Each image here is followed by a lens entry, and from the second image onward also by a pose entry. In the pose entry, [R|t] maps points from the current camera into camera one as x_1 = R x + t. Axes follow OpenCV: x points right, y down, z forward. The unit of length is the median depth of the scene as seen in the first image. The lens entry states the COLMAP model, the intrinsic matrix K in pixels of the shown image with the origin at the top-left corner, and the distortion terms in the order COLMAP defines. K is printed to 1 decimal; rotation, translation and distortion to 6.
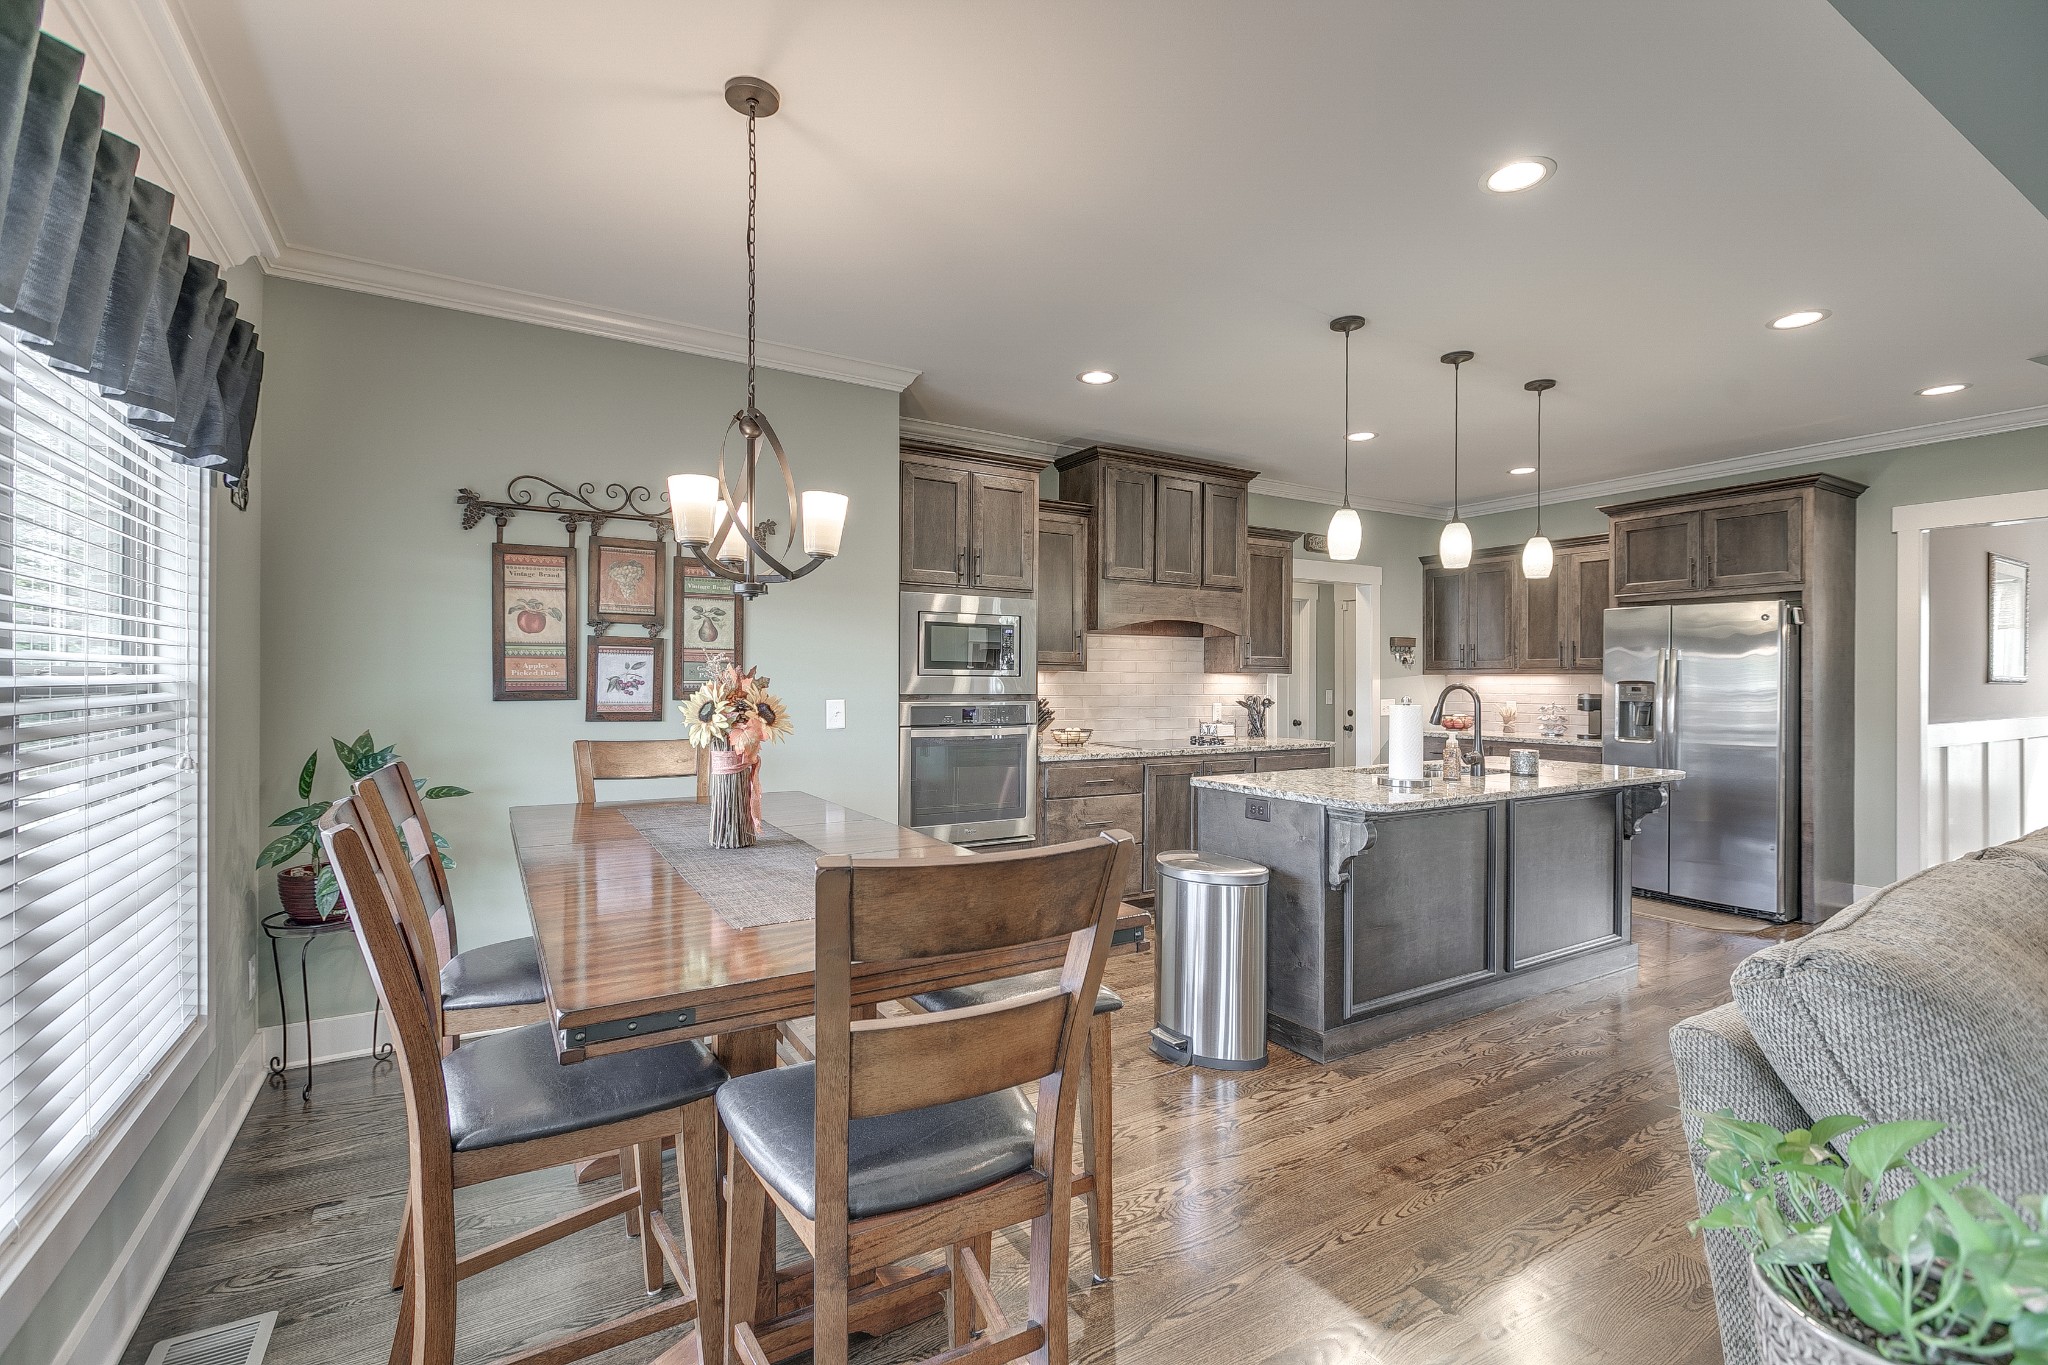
lens RADIAL K [[903.6, 0, 1019.6], [0, 903.6, 678.9], [0, 0, 1]] dist [0.000821, 0.000098]
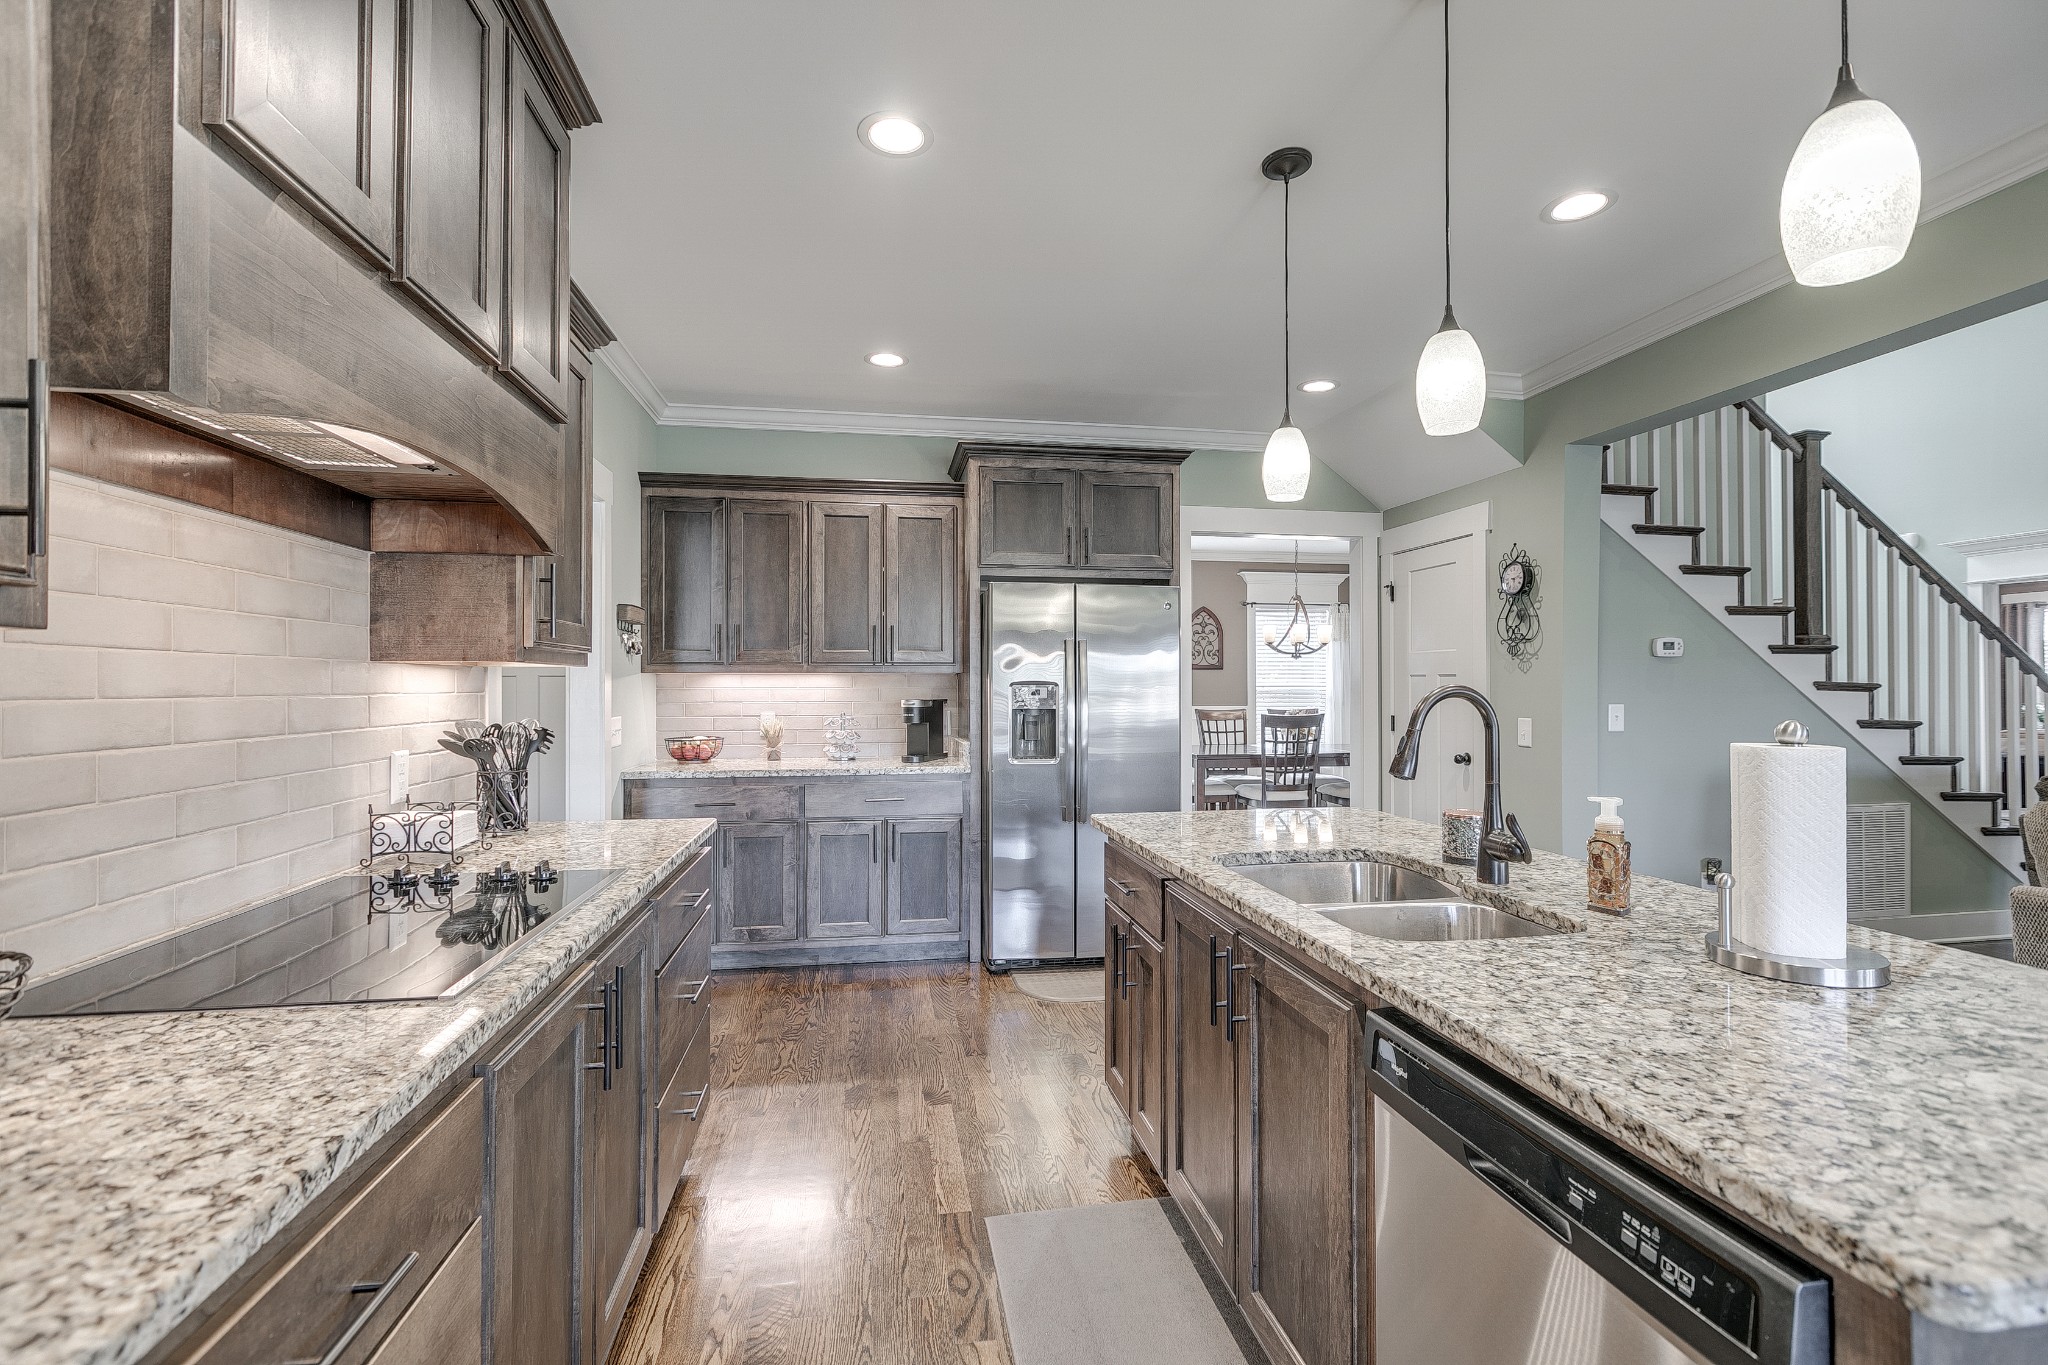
lens RADIAL K [[903.6, 0, 1025.0], [0, 903.6, 675.8], [0, 0, 1]] dist [0.000821, 0.000098]
pose [[0.367094, 0.004843, 0.930171, -0.012661], [0.002295, 0.999979, -0.006112, 0.001950], [-0.930181, 0.004378, 0.367075, 0.657741]]
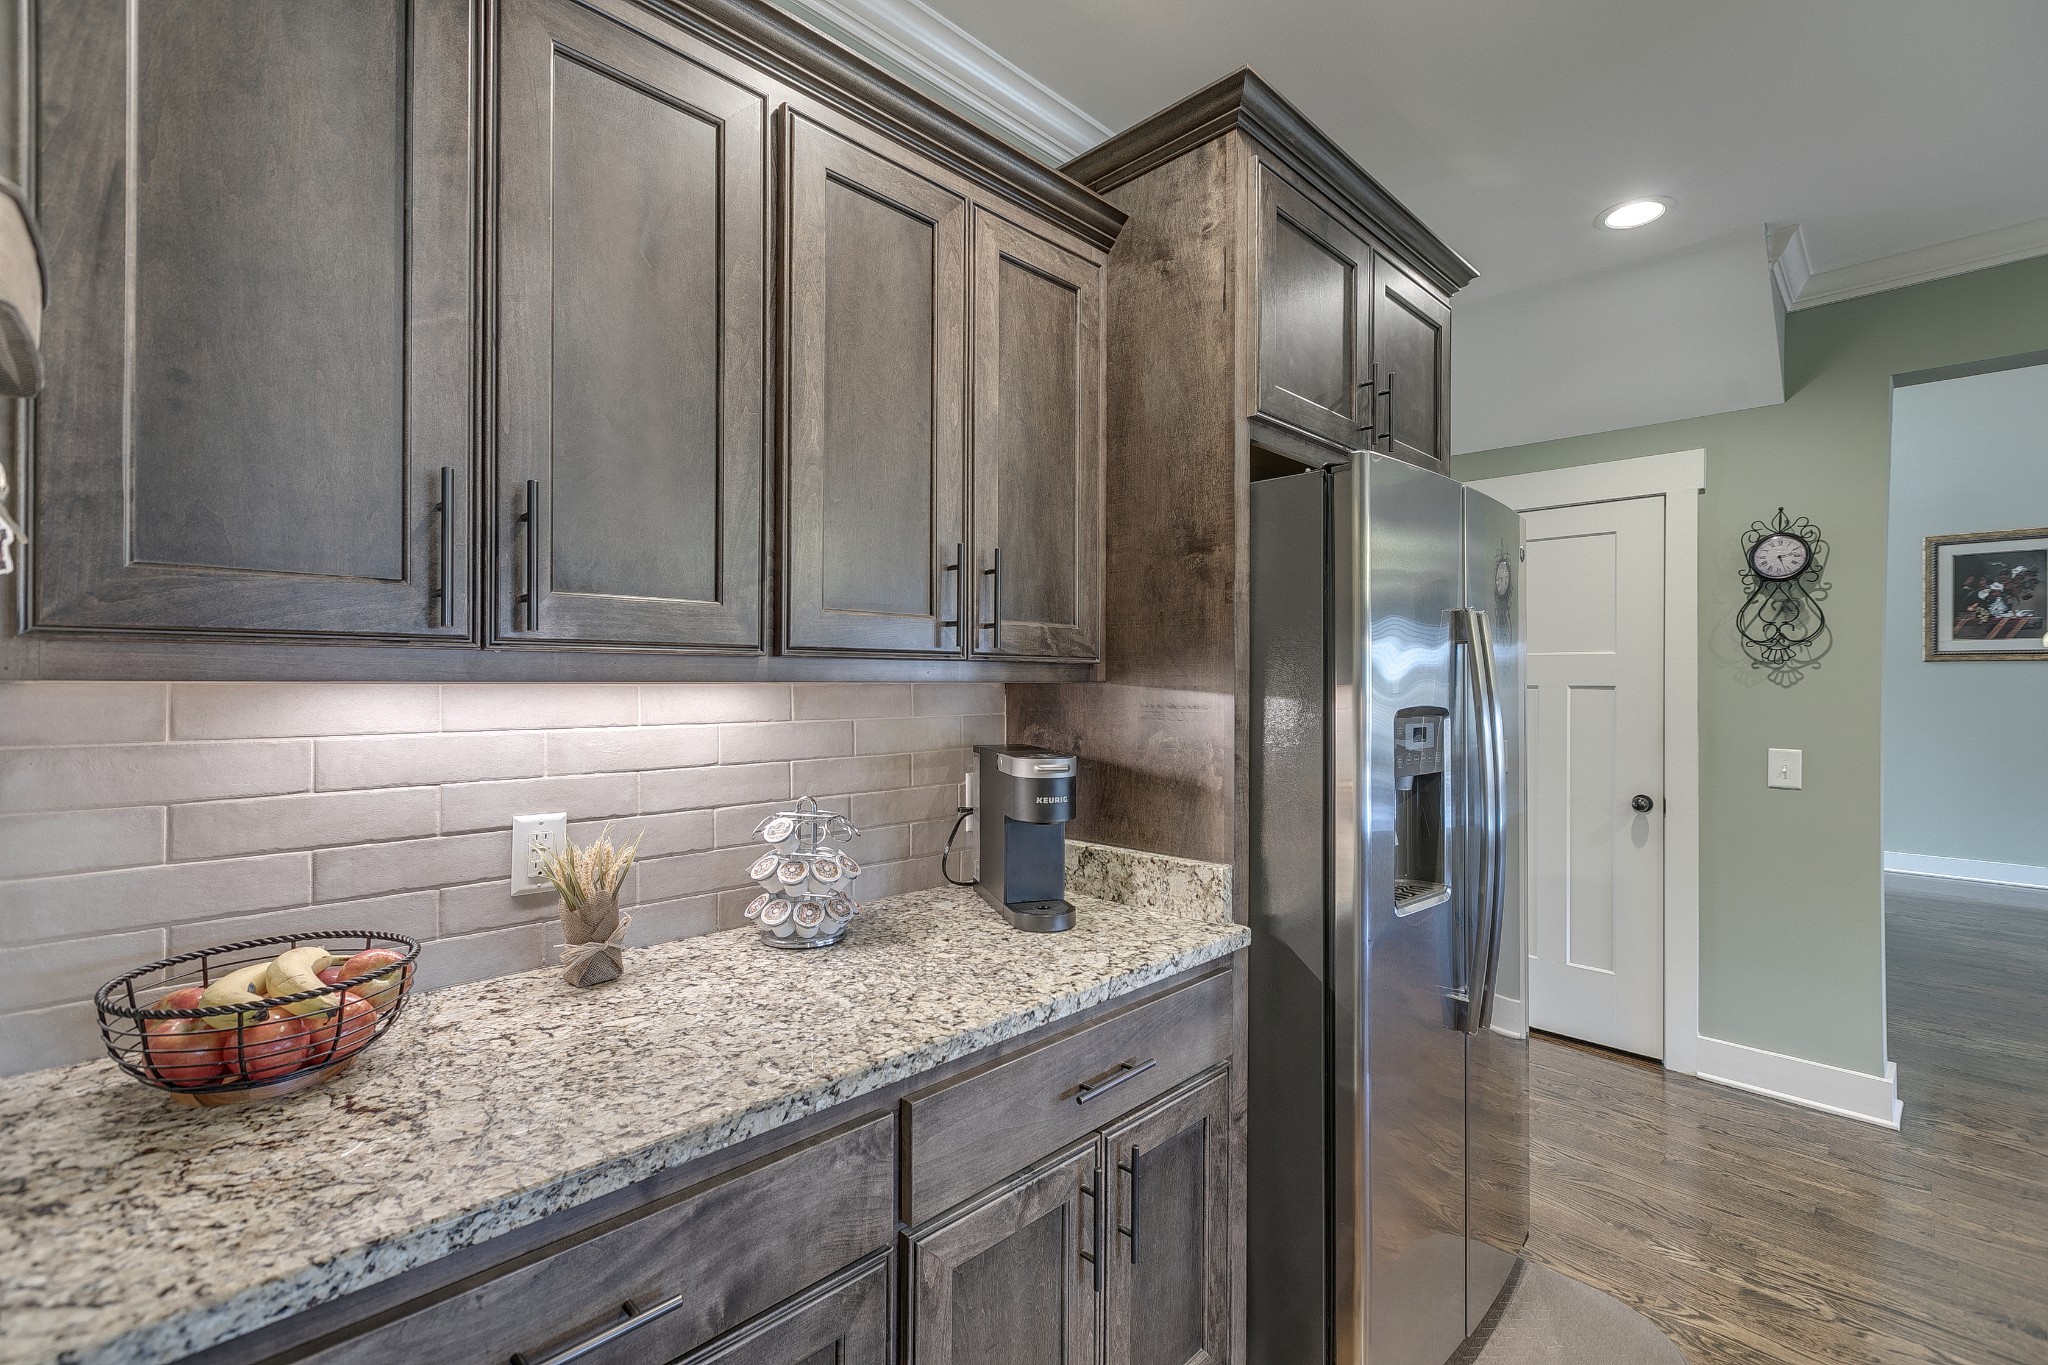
lens RADIAL K [[903.6, 0, 1023.4], [0, 903.6, 684.7], [0, 0, 1]] dist [0.000821, 0.000098]
pose [[-0.234075, -0.000466, 0.972219, 0.382963], [0.000705, 1.000000, 0.000649, -0.005256], [-0.972218, 0.000838, -0.234074, 1.088167]]
